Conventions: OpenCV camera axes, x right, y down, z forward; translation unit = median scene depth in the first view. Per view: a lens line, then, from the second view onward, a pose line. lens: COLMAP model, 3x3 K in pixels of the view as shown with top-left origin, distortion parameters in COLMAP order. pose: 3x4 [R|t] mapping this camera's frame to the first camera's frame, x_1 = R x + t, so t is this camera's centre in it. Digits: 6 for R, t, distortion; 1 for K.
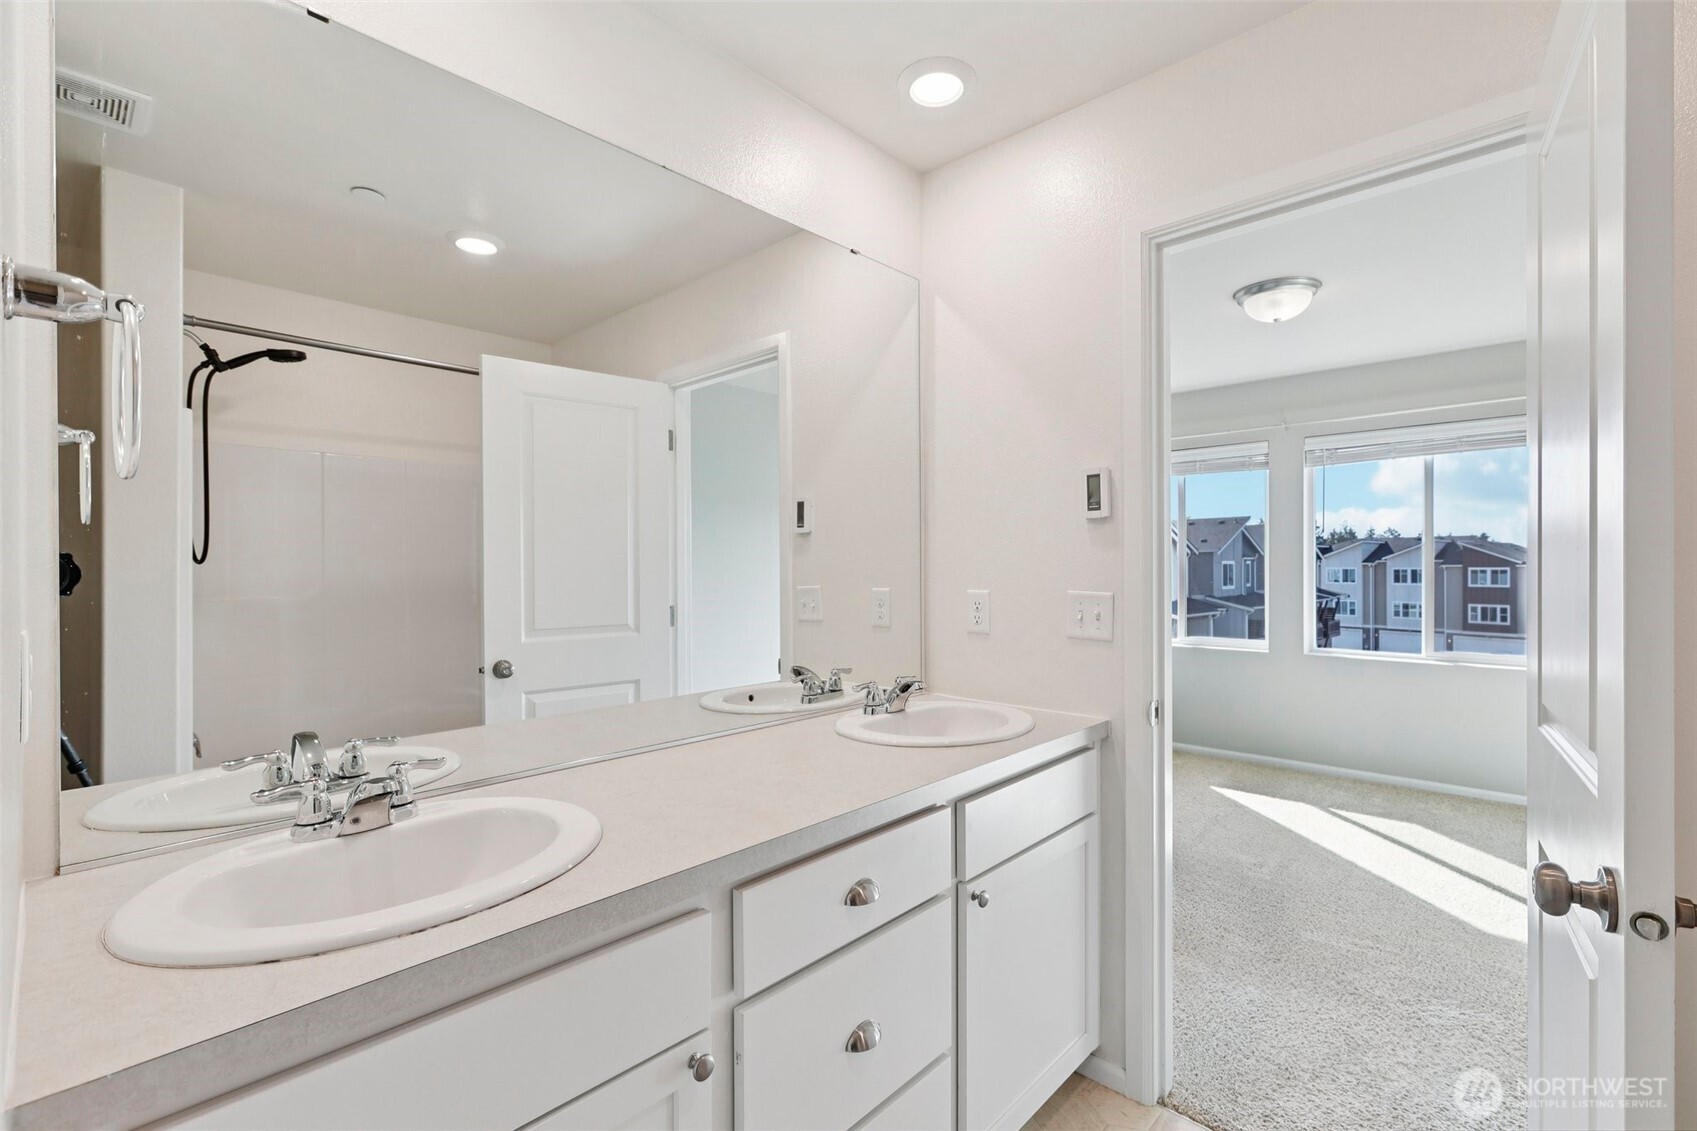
lens RADIAL K [[740.6, 0, 848.5], [0, 740.6, 565.5], [0, 0, 1]] dist [0.001102, 0.000023]
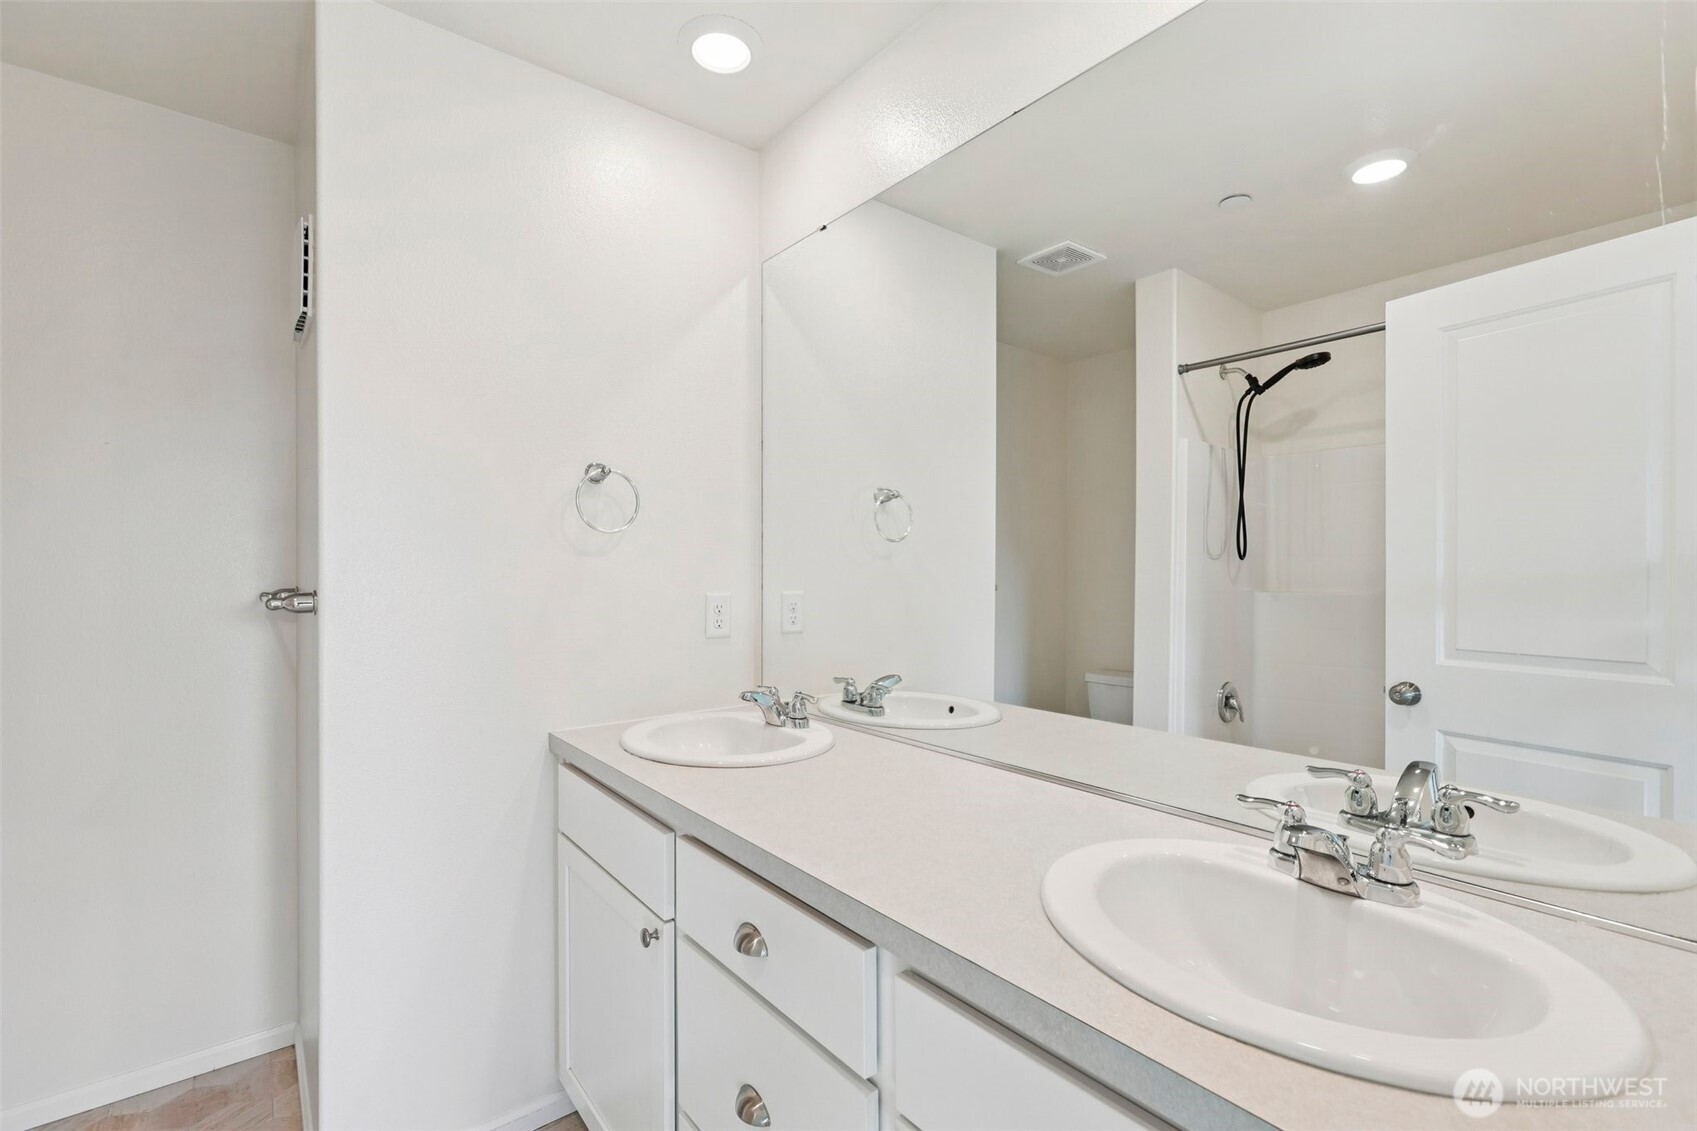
lens RADIAL K [[740.6, 0, 848.5], [0, 740.6, 565.5], [0, 0, 1]] dist [0.001102, 0.000023]
pose [[-0.096789, 0.003360, -0.995299, 0.081963], [-0.003836, 0.999986, 0.003749, 0.000792], [0.995298, 0.004181, -0.096774, 0.107427]]
